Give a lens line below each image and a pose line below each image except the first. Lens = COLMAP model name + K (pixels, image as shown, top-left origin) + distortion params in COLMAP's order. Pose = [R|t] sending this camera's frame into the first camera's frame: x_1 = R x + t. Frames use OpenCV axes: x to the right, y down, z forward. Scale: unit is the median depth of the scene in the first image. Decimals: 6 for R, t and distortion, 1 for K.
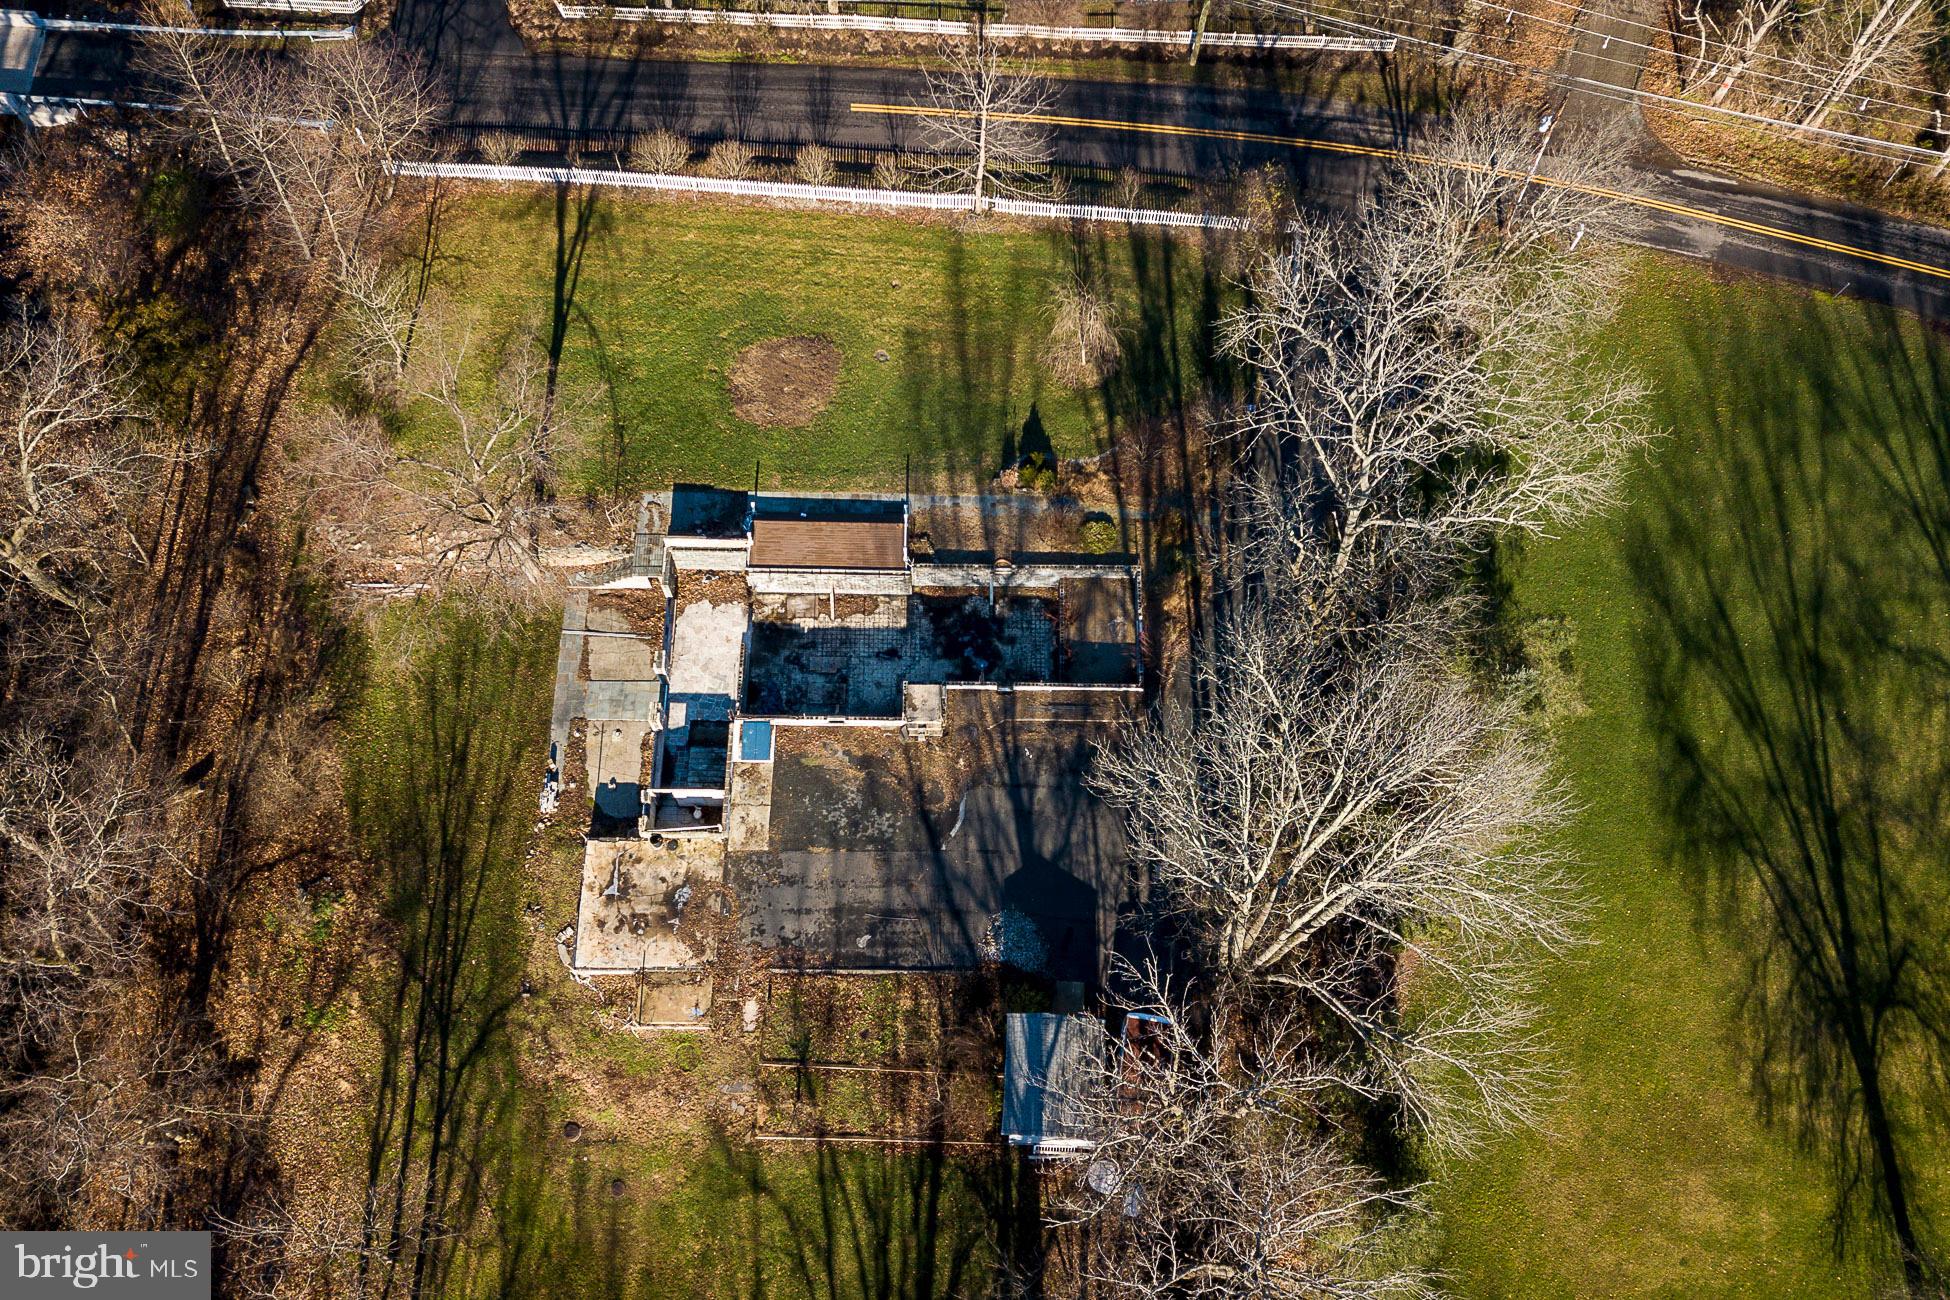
lens RADIAL K [[1481.3, 0, 973.2], [0, 1481.3, 692.3], [0, 0, 1]] dist [0.058611, -0.001431]
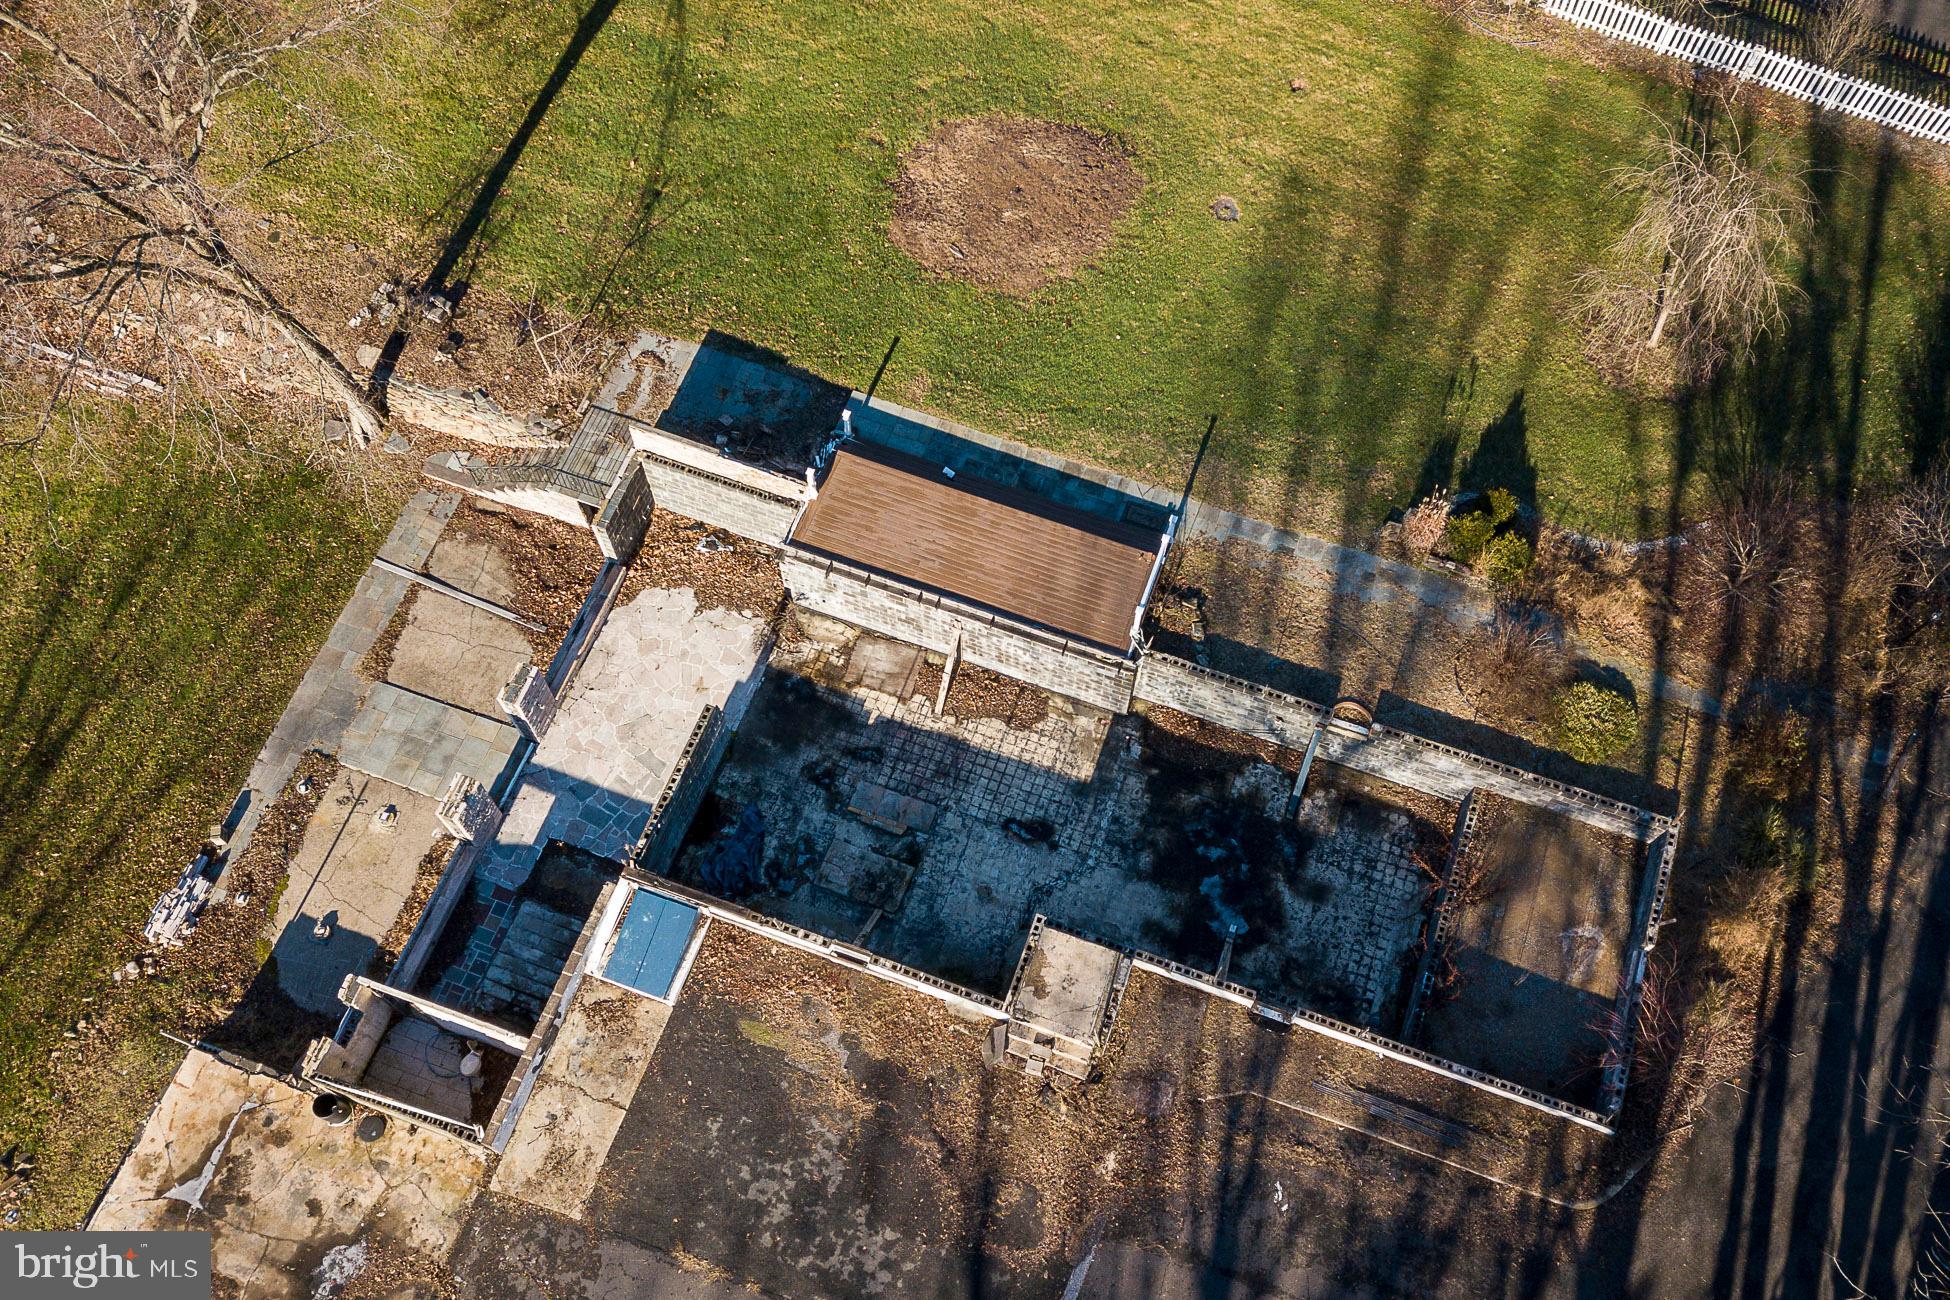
lens RADIAL K [[1599.2, 0, 1023.7], [0, 1599.2, 650.1], [0, 0, 1]] dist [0.042992, -0.005375]
pose [[0.944271, 0.301217, -0.132740, -0.013106], [-0.310475, 0.948979, -0.055181, -0.049327], [0.109346, 0.093318, 0.989614, 0.532925]]
